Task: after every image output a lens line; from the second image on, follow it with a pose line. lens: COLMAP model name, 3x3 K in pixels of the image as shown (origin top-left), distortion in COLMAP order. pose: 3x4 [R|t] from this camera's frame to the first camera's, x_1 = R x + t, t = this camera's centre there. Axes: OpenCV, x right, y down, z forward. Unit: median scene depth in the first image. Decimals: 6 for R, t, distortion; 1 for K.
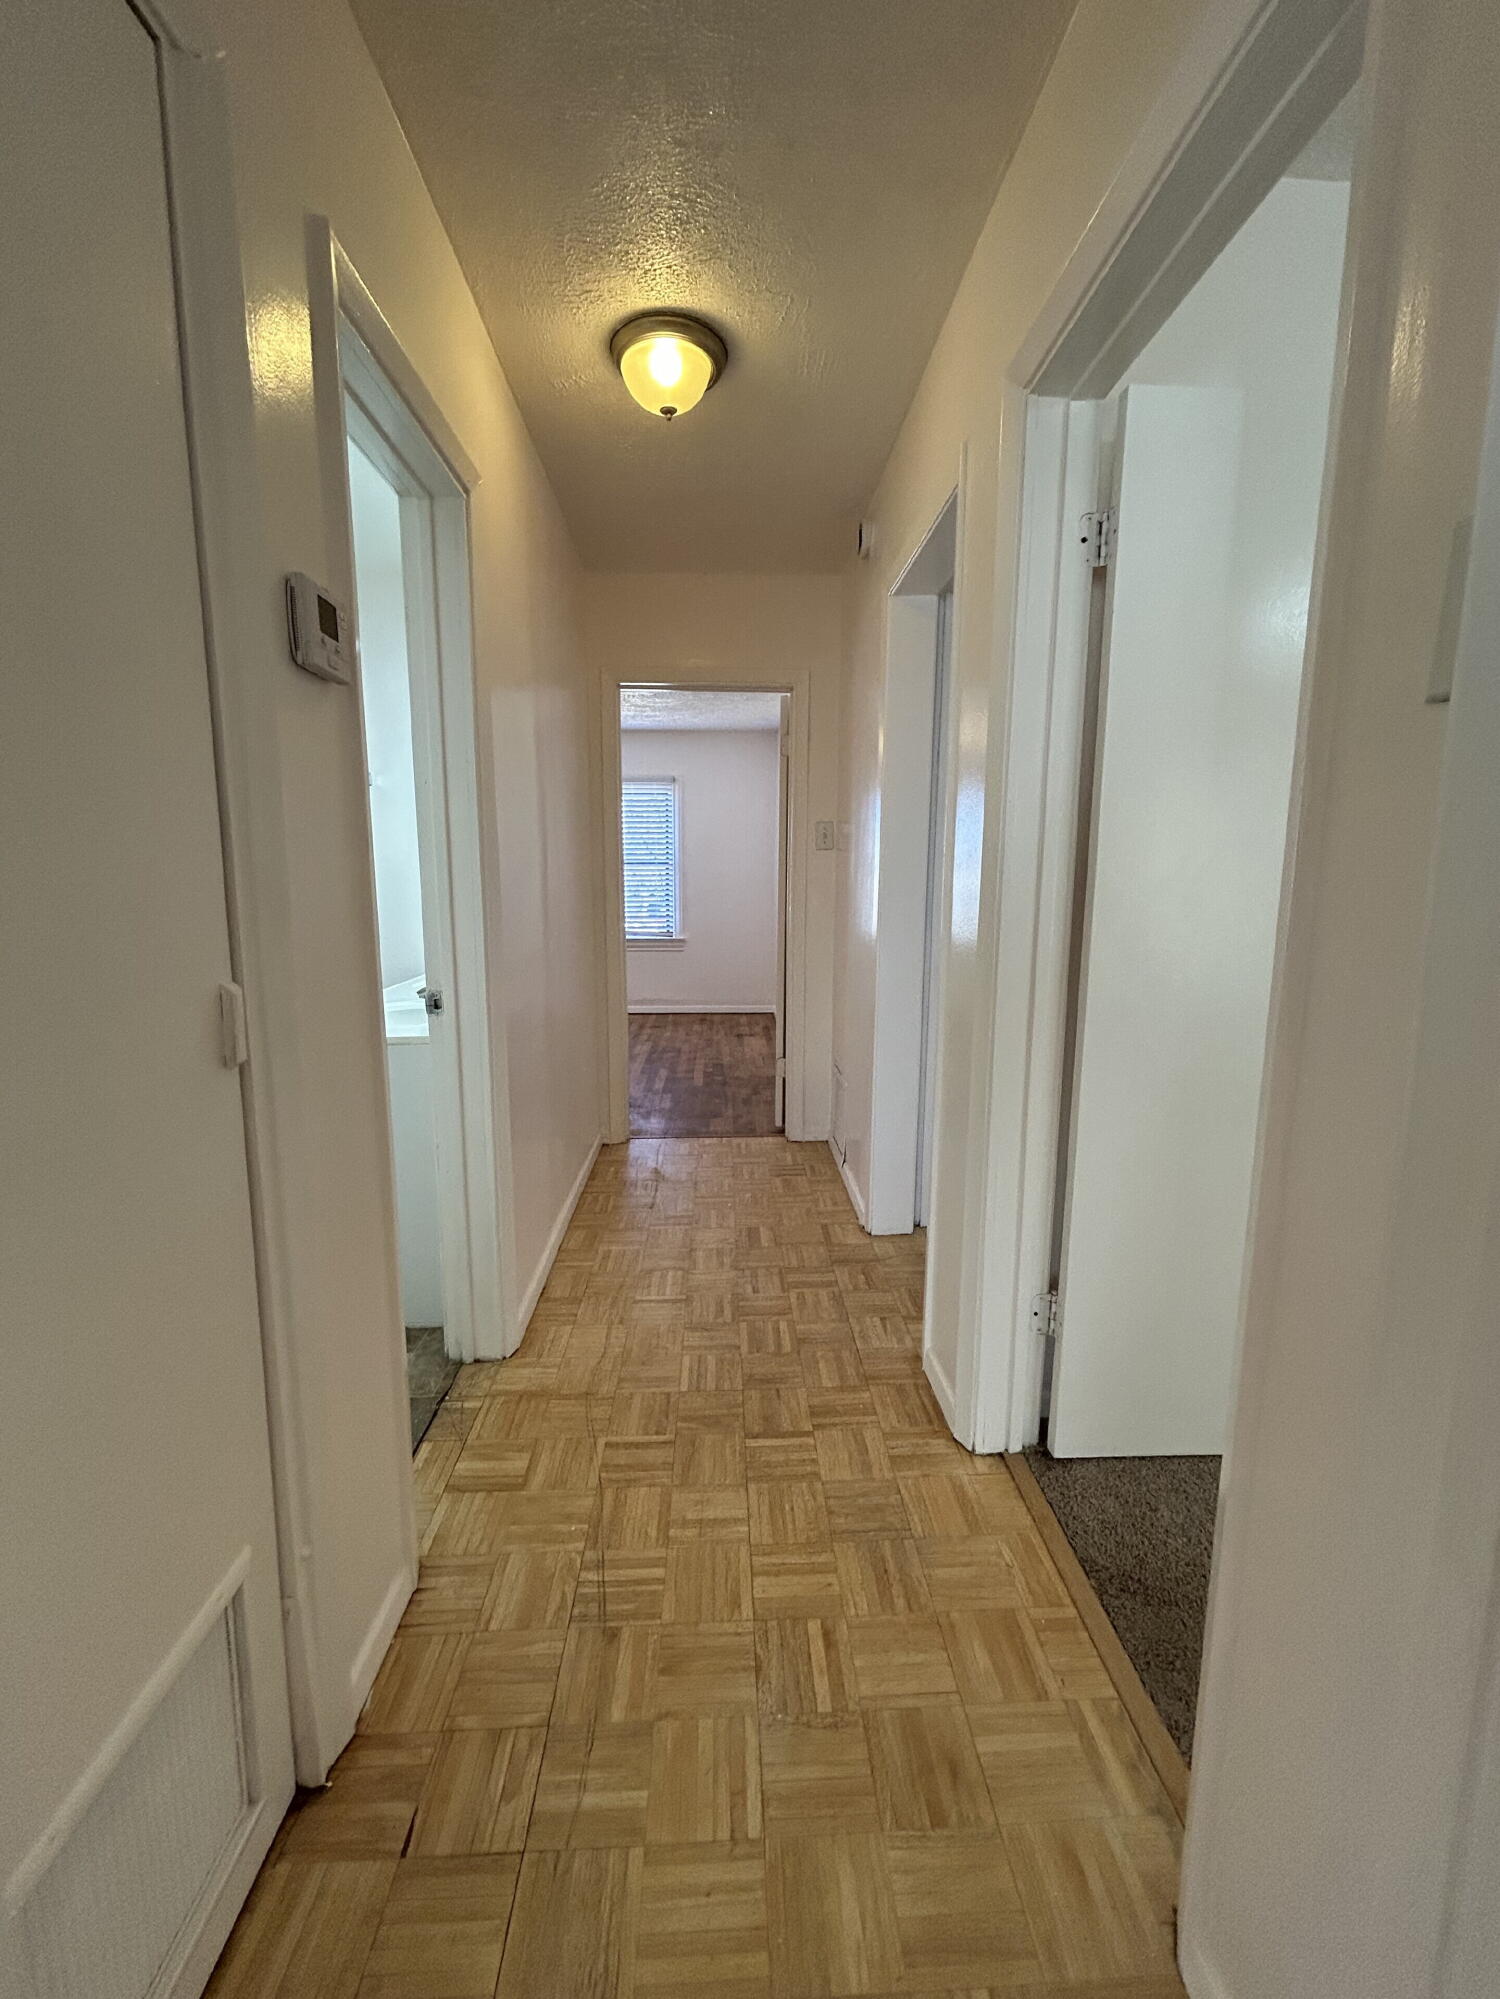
lens RADIAL K [[802.0, 0, 754.0], [0, 802.0, 997.6], [0, 0, 1]] dist [0.001951, -0.000375]
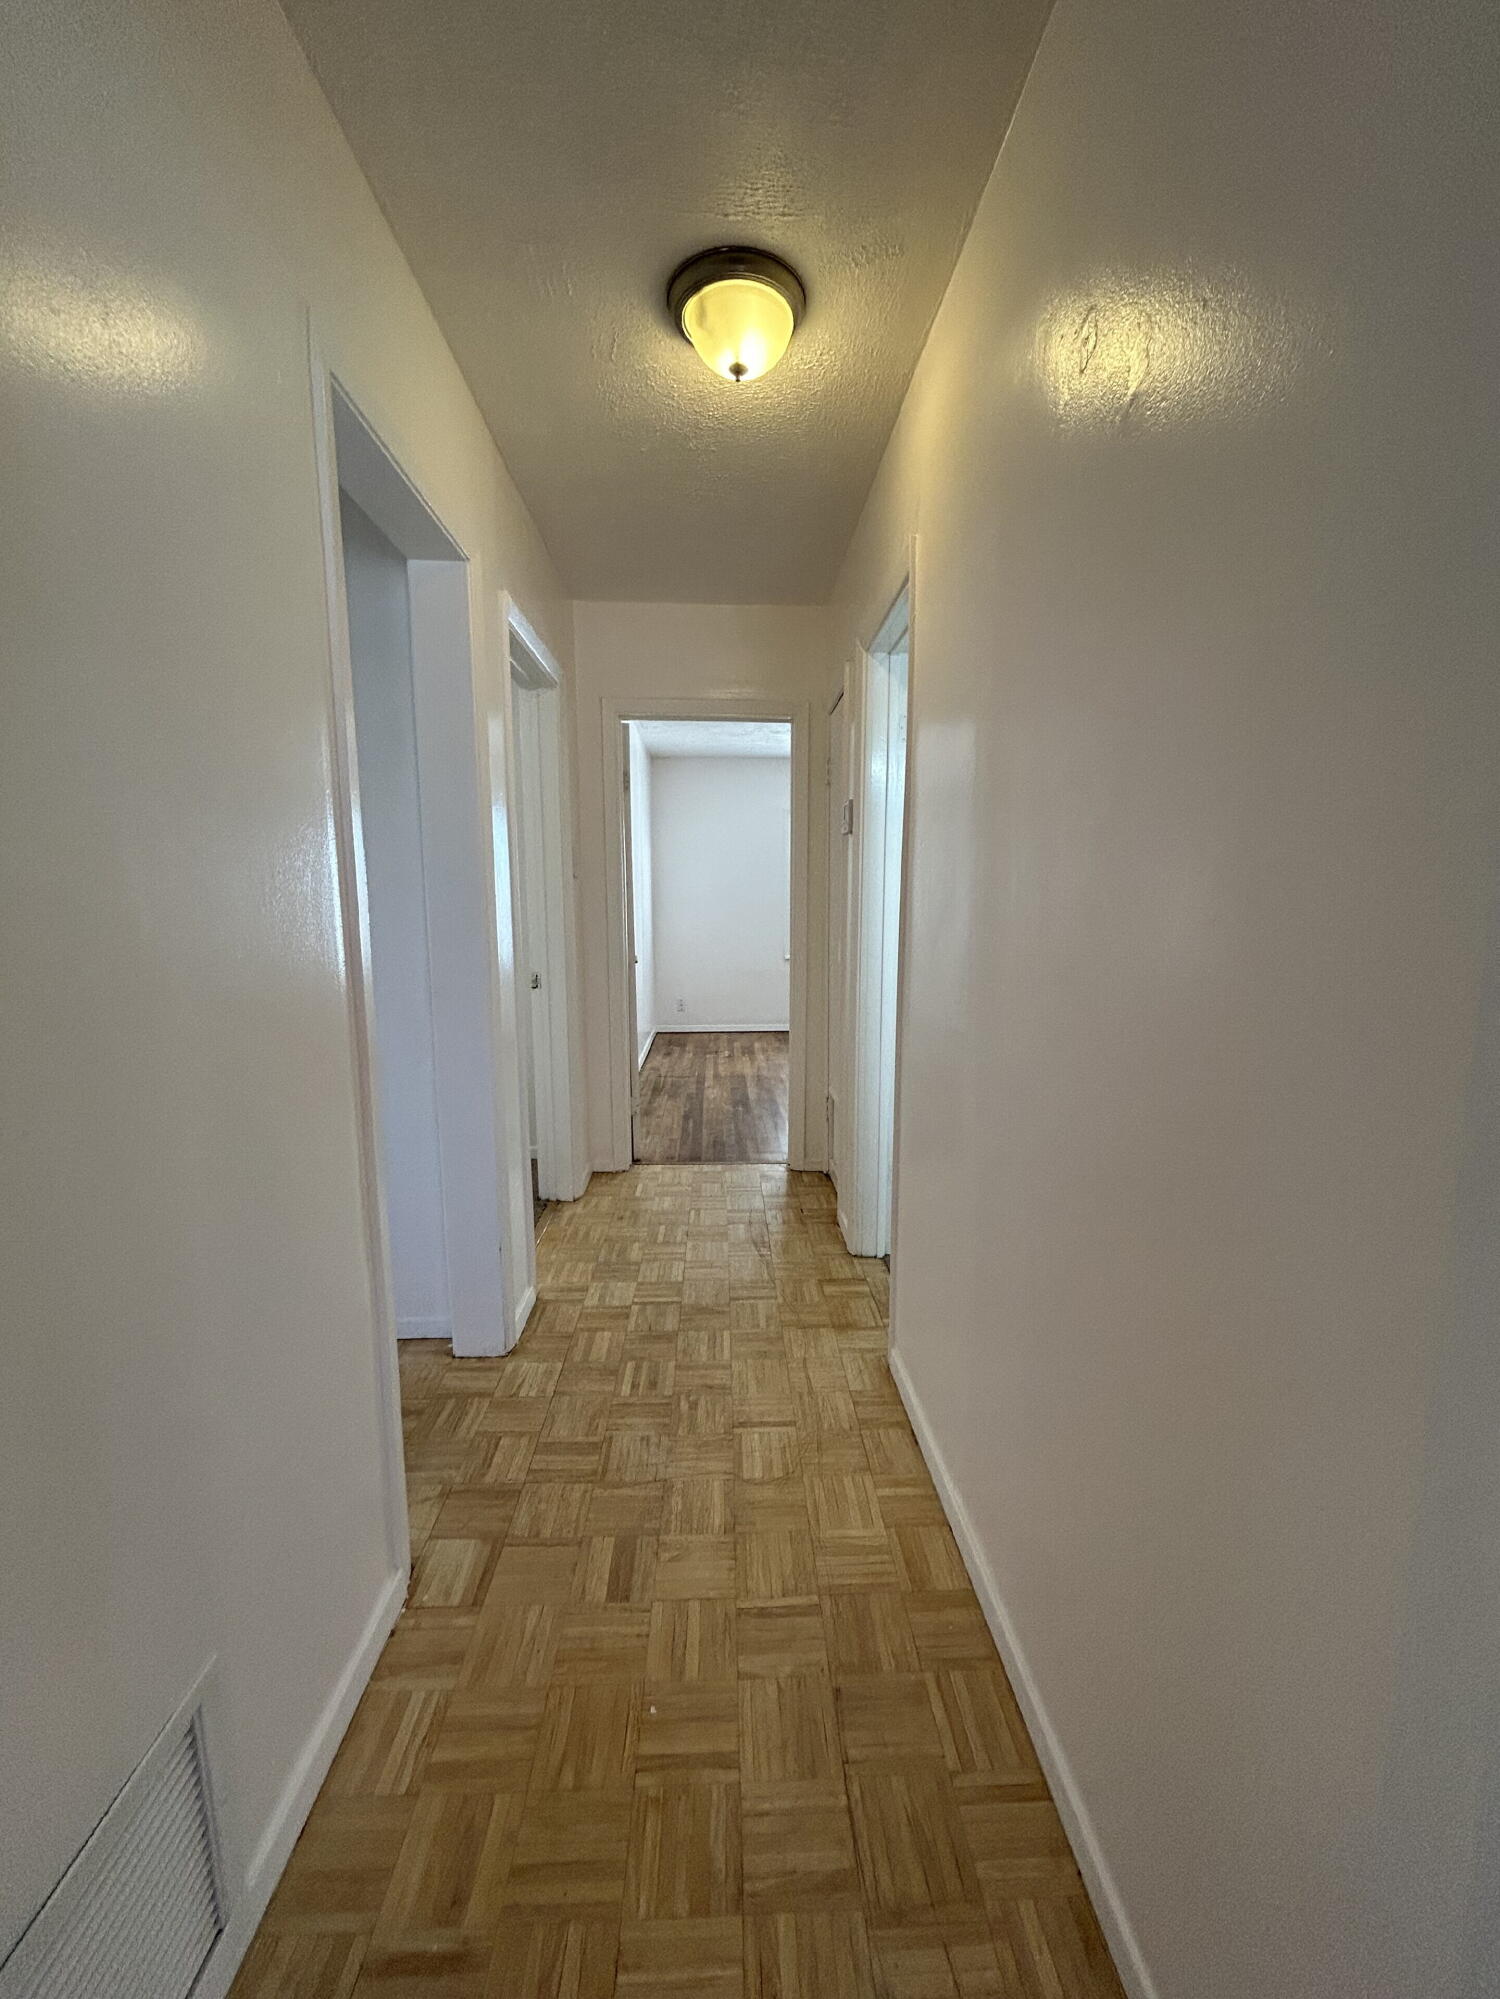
lens RADIAL K [[802.0, 0, 750.8], [0, 802.0, 1006.1], [0, 0, 1]] dist [0.001951, -0.000375]
pose [[-0.999974, -0.005003, 0.005263, -0.108616], [-0.003334, 0.960172, 0.279390, -0.275827], [-0.006451, 0.279365, -0.960163, 1.720792]]
